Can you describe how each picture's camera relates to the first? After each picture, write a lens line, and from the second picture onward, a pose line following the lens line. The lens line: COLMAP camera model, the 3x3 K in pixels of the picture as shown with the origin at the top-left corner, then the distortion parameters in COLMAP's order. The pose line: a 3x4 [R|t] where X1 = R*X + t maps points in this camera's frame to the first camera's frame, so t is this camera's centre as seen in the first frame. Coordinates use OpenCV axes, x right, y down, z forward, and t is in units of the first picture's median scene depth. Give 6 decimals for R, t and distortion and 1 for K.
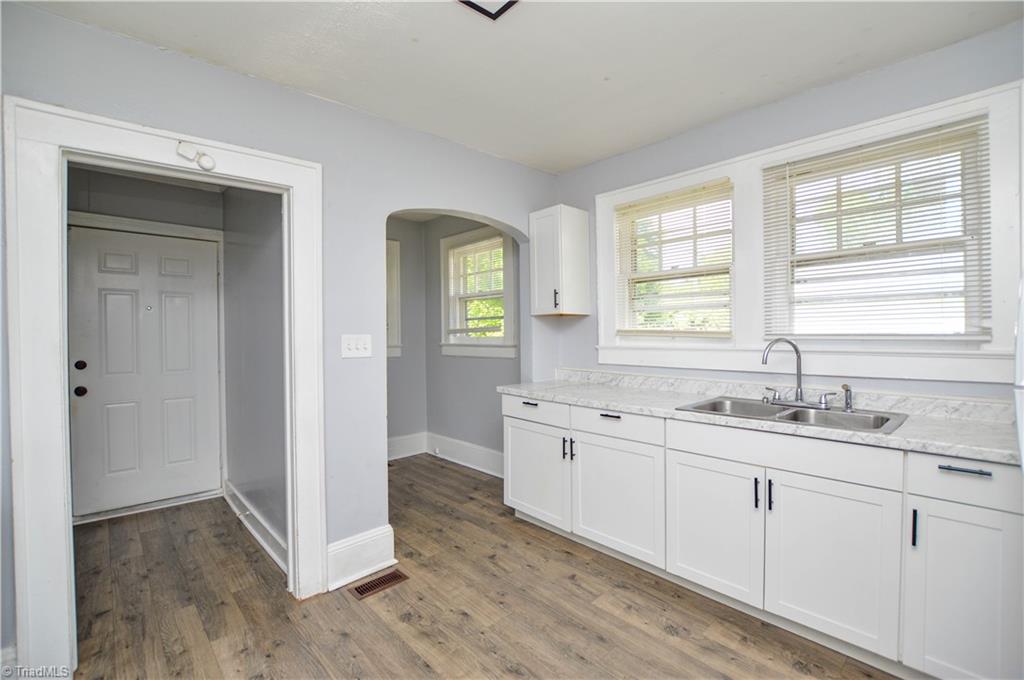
lens RADIAL K [[461.2, 0, 509.3], [0, 461.2, 330.3], [0, 0, 1]] dist [-0.018064, -0.000120]
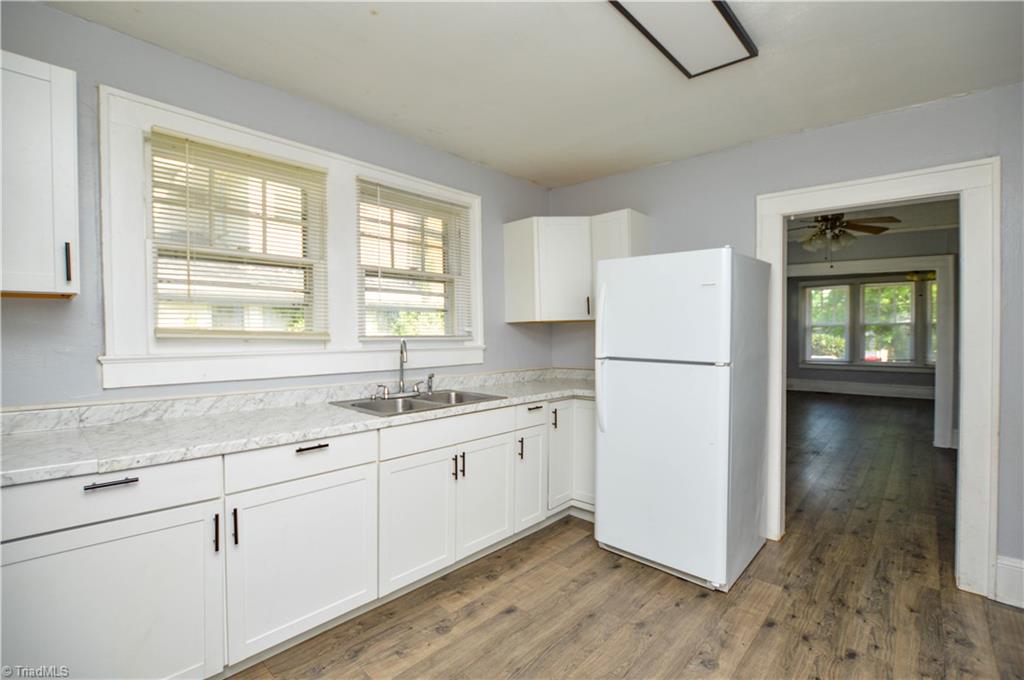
lens RADIAL K [[463.4, 0, 512.0], [0, 463.4, 340.0], [0, 0, 1]] dist [-0.029883, 0.000766]
pose [[-0.097637, -0.001459, 0.995221, -0.564887], [-0.002054, 0.999997, 0.001264, 0.017316], [-0.995220, -0.001921, -0.097639, 0.814215]]
